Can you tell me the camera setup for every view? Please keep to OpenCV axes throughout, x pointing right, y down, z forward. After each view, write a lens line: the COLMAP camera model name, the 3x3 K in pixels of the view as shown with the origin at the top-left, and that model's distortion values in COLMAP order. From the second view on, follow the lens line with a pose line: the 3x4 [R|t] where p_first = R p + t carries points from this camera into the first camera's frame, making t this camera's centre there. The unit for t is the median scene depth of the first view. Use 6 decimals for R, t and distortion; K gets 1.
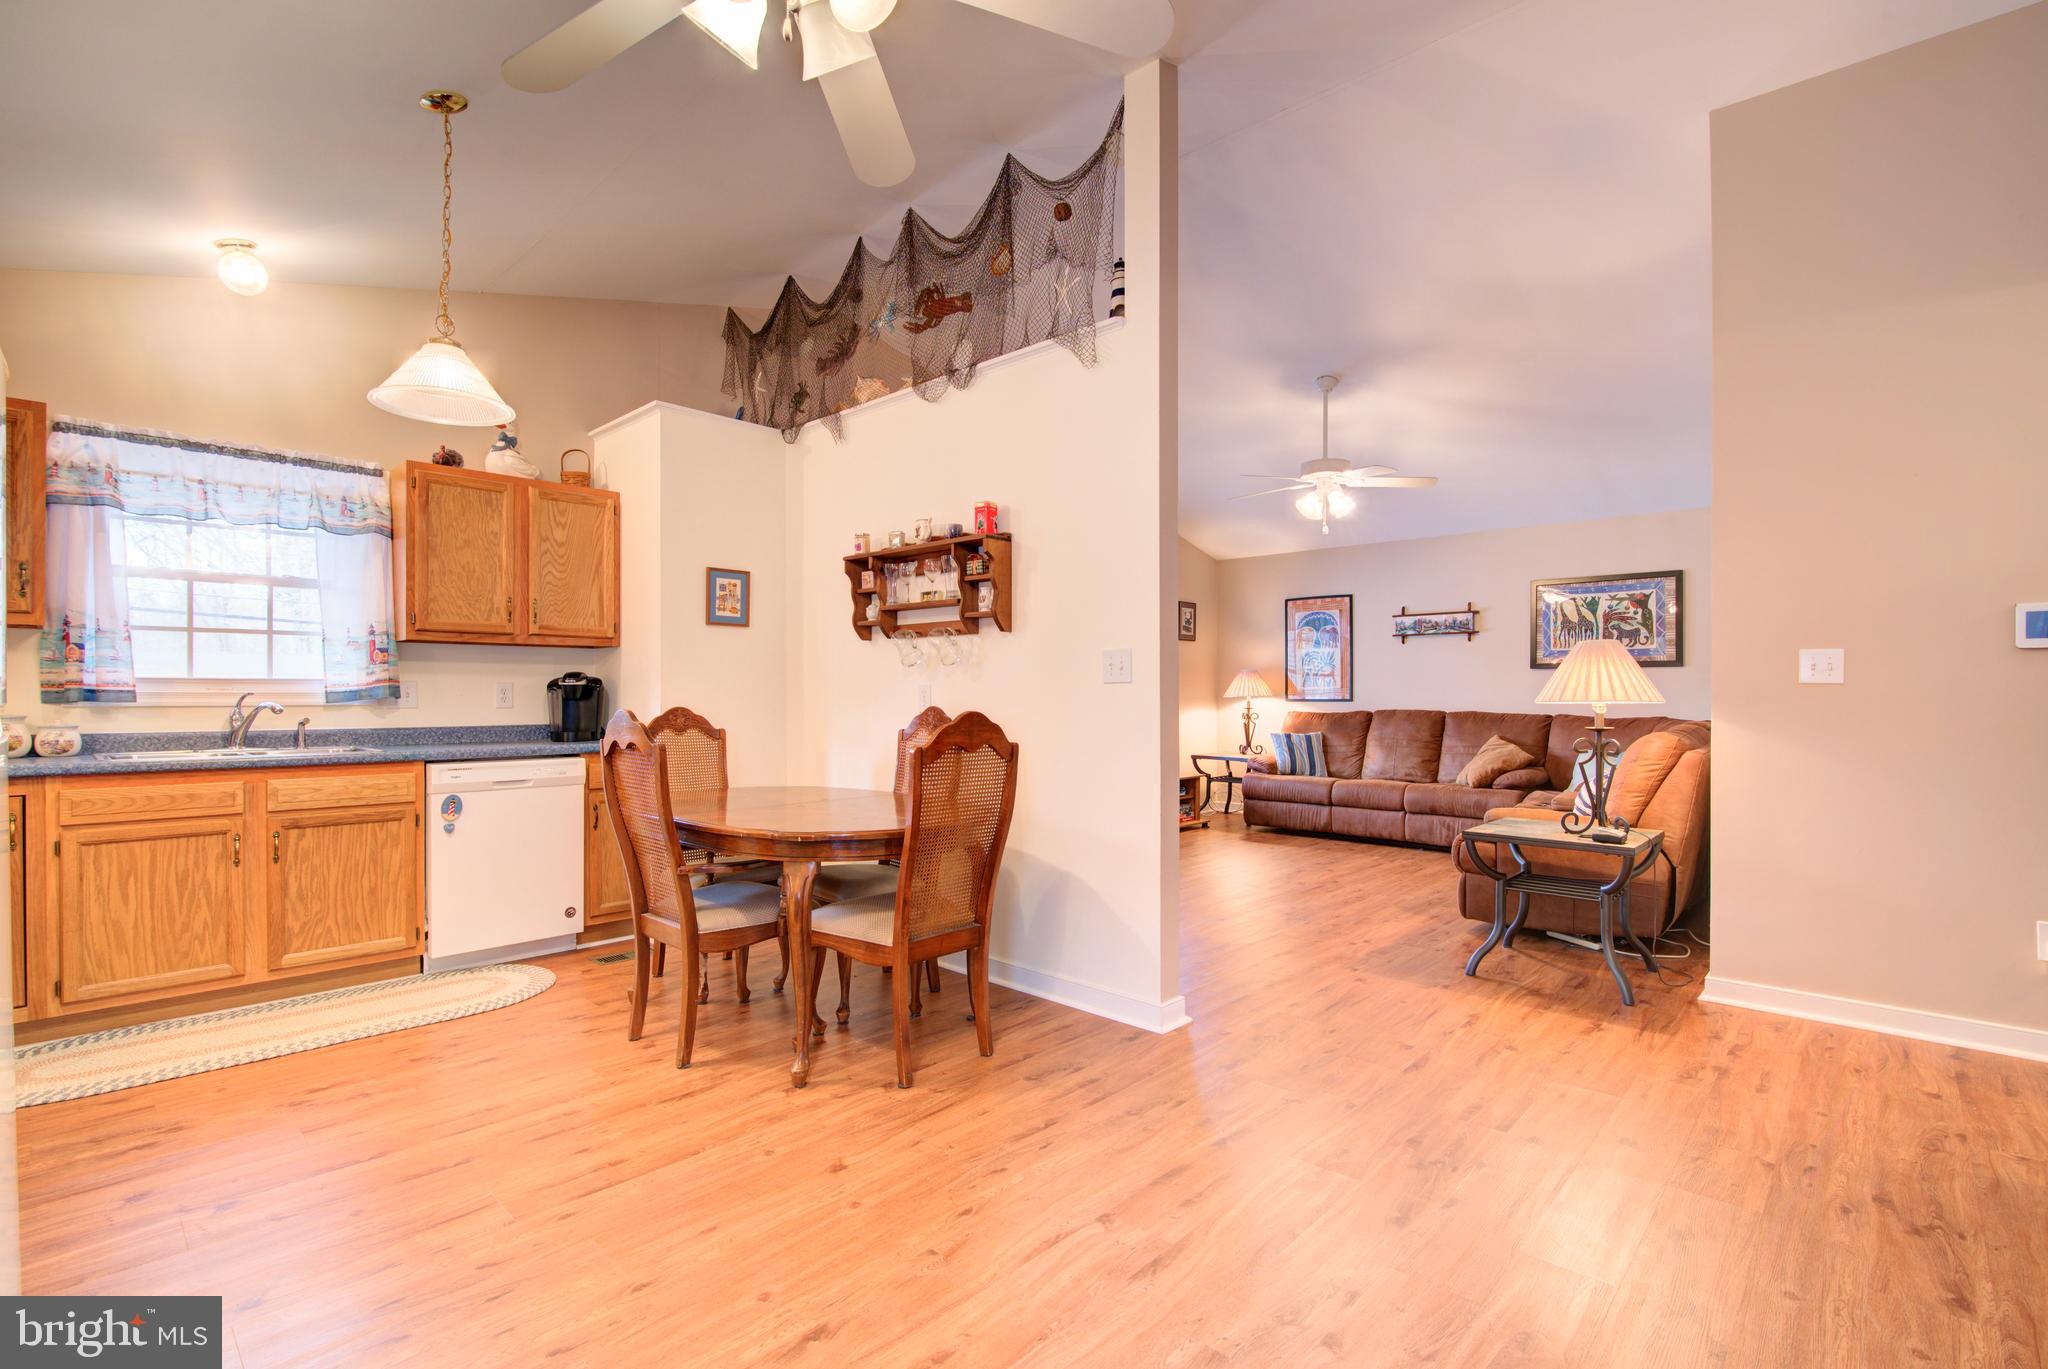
lens RADIAL K [[930.9, 0, 1024.9], [0, 930.9, 693.6], [0, 0, 1]] dist [-0.021639, 0.001995]
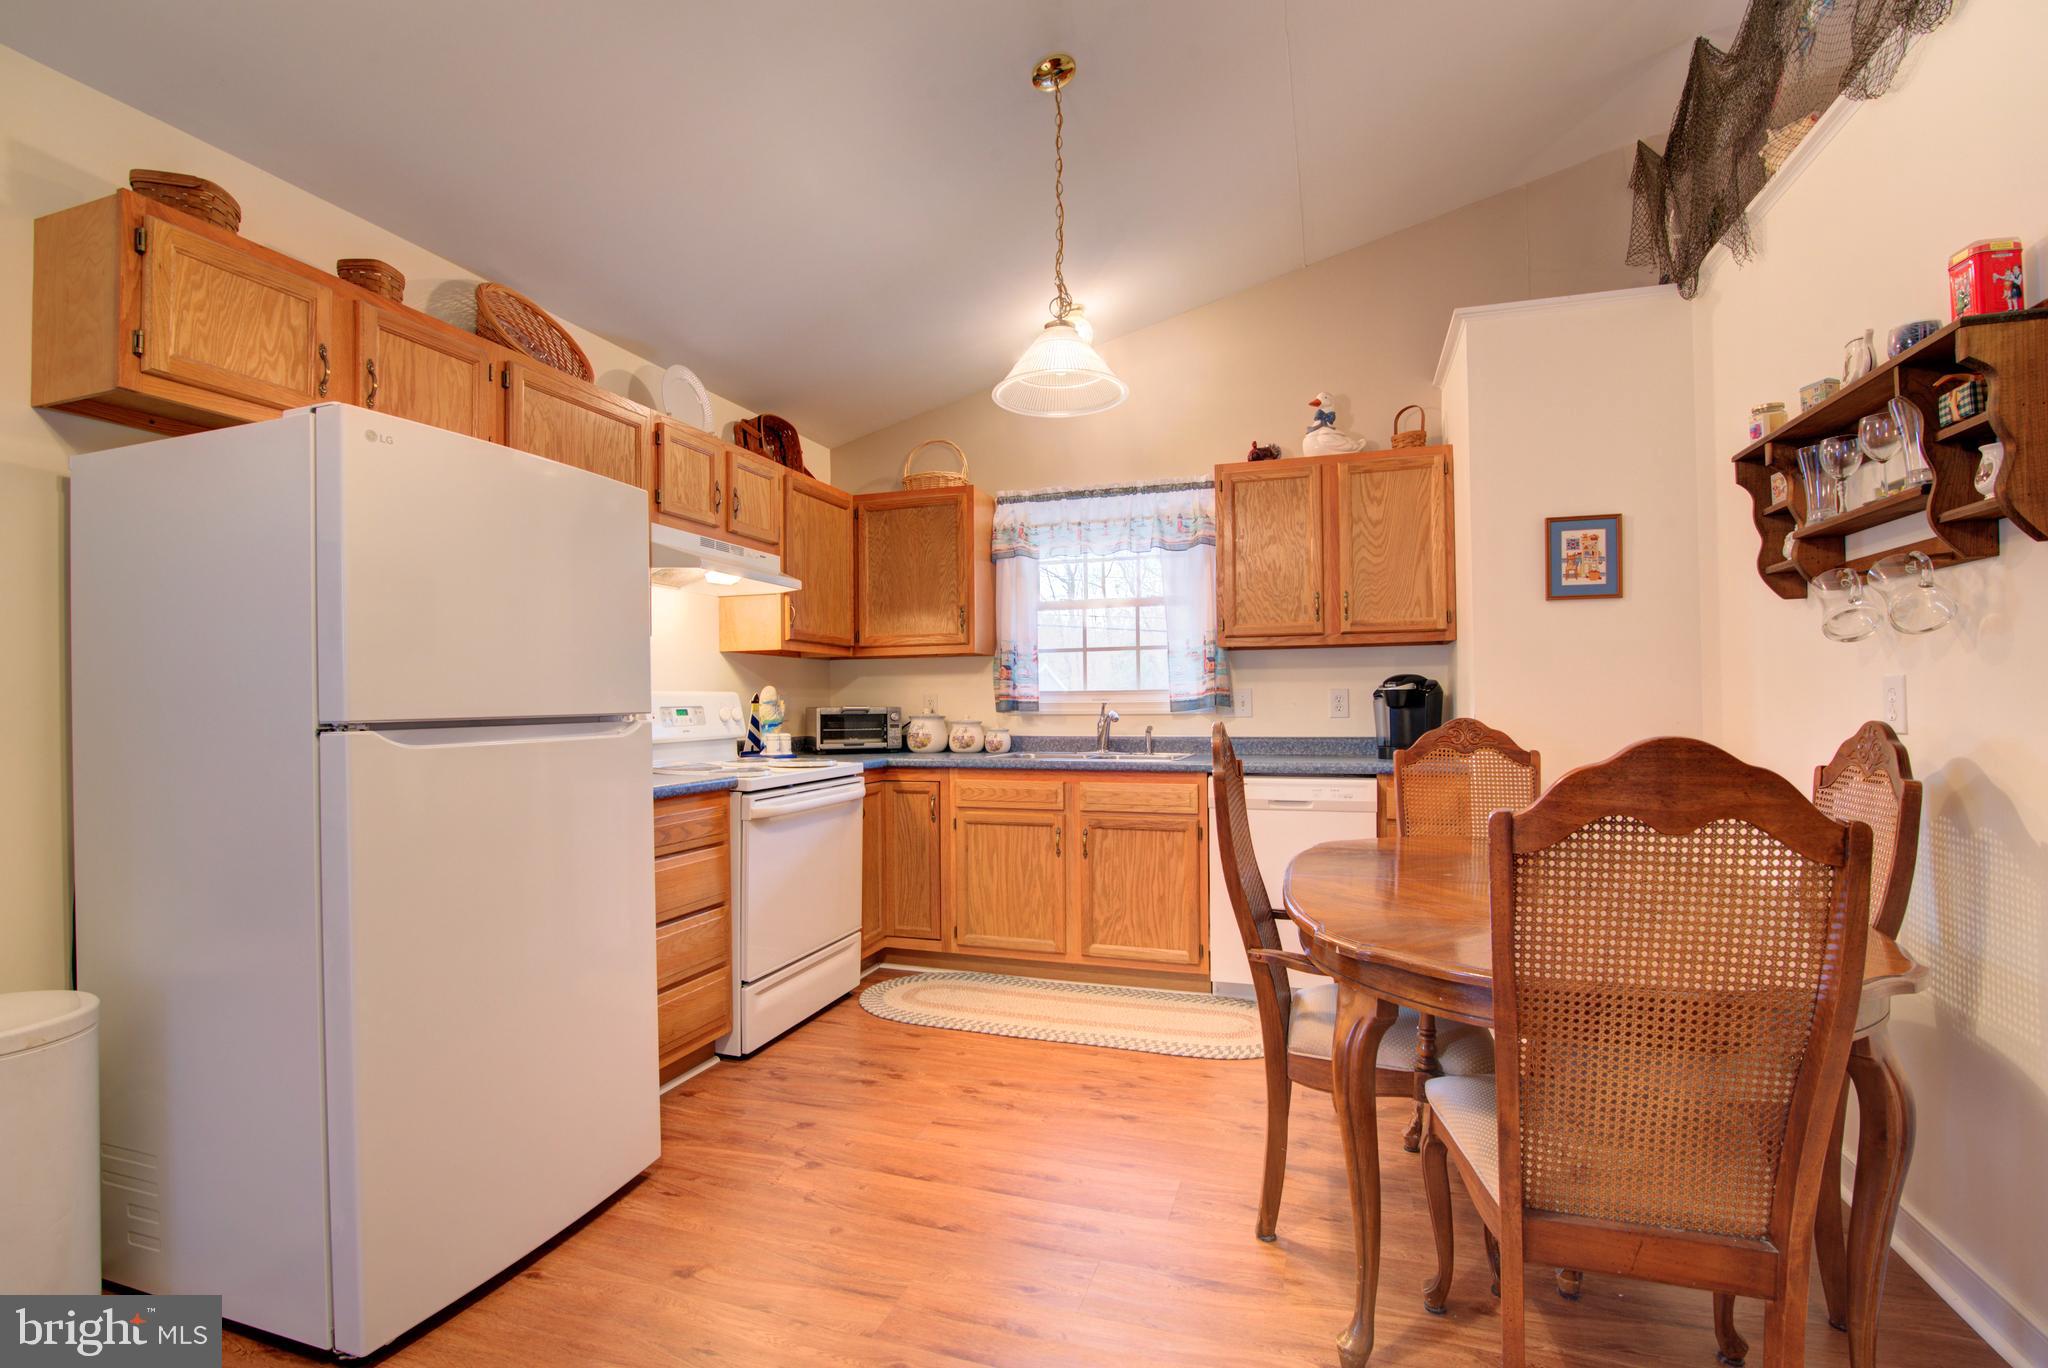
lens RADIAL K [[930.9, 0, 1024.9], [0, 930.9, 693.1], [0, 0, 1]] dist [-0.021639, 0.001995]
pose [[0.421204, -0.015971, -0.906825, 0.139593], [0.008927, 0.999870, -0.013463, 0.001587], [0.906922, -0.002425, 0.421292, 0.398588]]
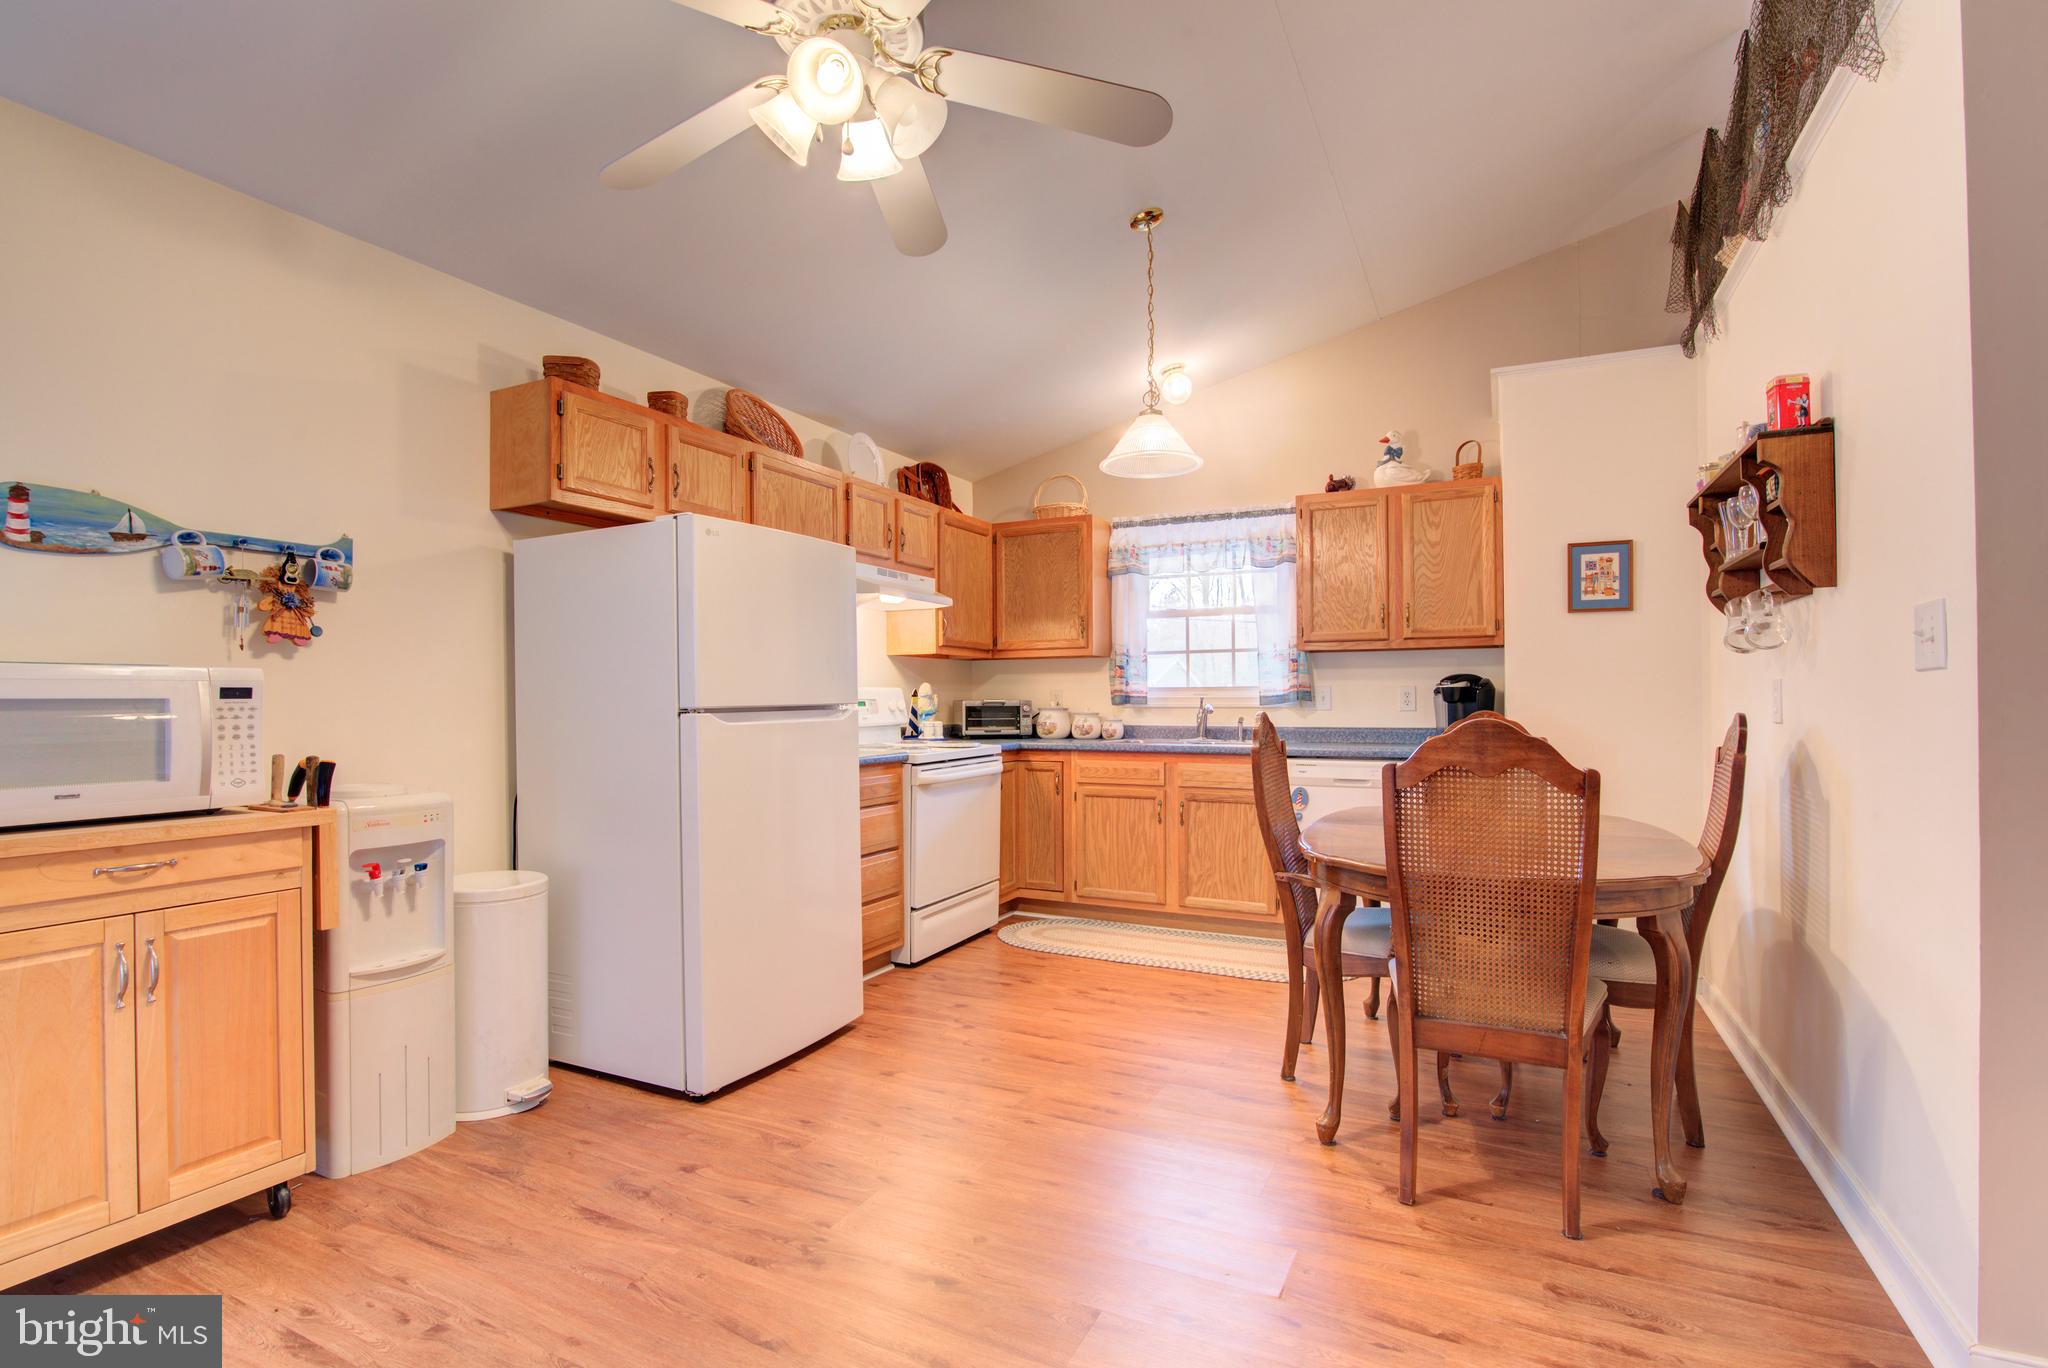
lens RADIAL K [[955.7, 0, 1024.2], [0, 955.7, 693.7], [0, 0, 1]] dist [-0.022106, 0.002012]
pose [[0.290752, -0.008529, -0.956760, 0.375743], [0.004995, 0.999960, -0.007396, 0.002396], [0.956785, -0.002629, 0.290783, 0.324605]]
